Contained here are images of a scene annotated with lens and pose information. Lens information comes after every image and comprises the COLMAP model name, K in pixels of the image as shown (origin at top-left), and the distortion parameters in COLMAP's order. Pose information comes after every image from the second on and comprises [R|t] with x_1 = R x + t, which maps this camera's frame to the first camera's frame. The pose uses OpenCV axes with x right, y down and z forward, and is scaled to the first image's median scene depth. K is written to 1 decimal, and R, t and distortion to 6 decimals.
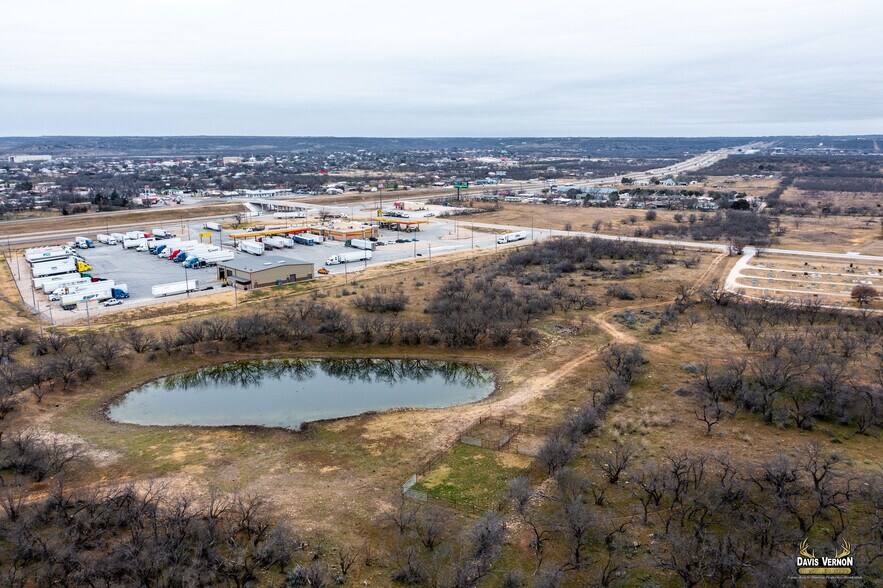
lens RADIAL K [[709.9, 0, 441.5], [0, 709.9, 294.0], [0, 0, 1]] dist [-0.007010, -0.003545]
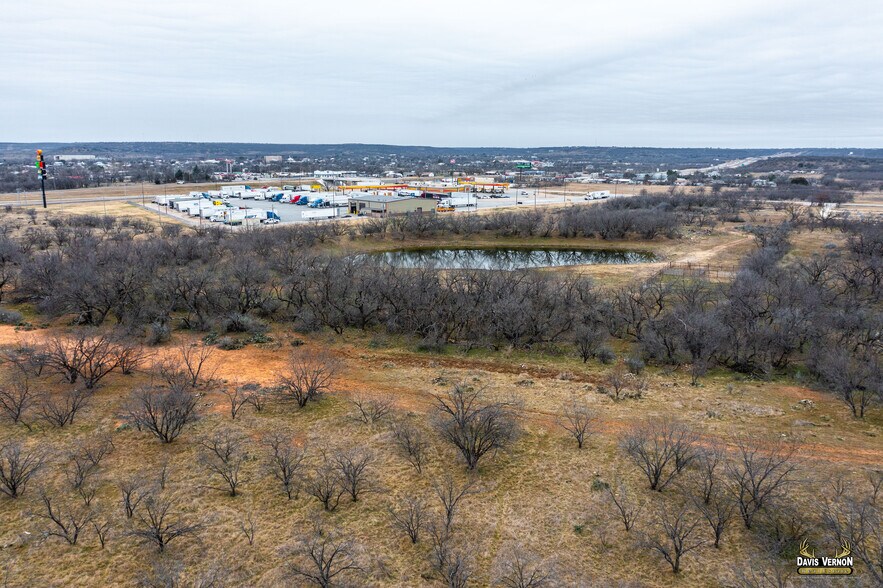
lens RADIAL K [[709.9, 0, 441.5], [0, 709.9, 294.0], [0, 0, 1]] dist [-0.007010, -0.003545]
pose [[0.999599, 0.013548, -0.024881, -0.072066], [-0.013973, 0.999758, -0.016974, 0.061054], [0.024645, 0.017314, 0.999546, -0.046429]]
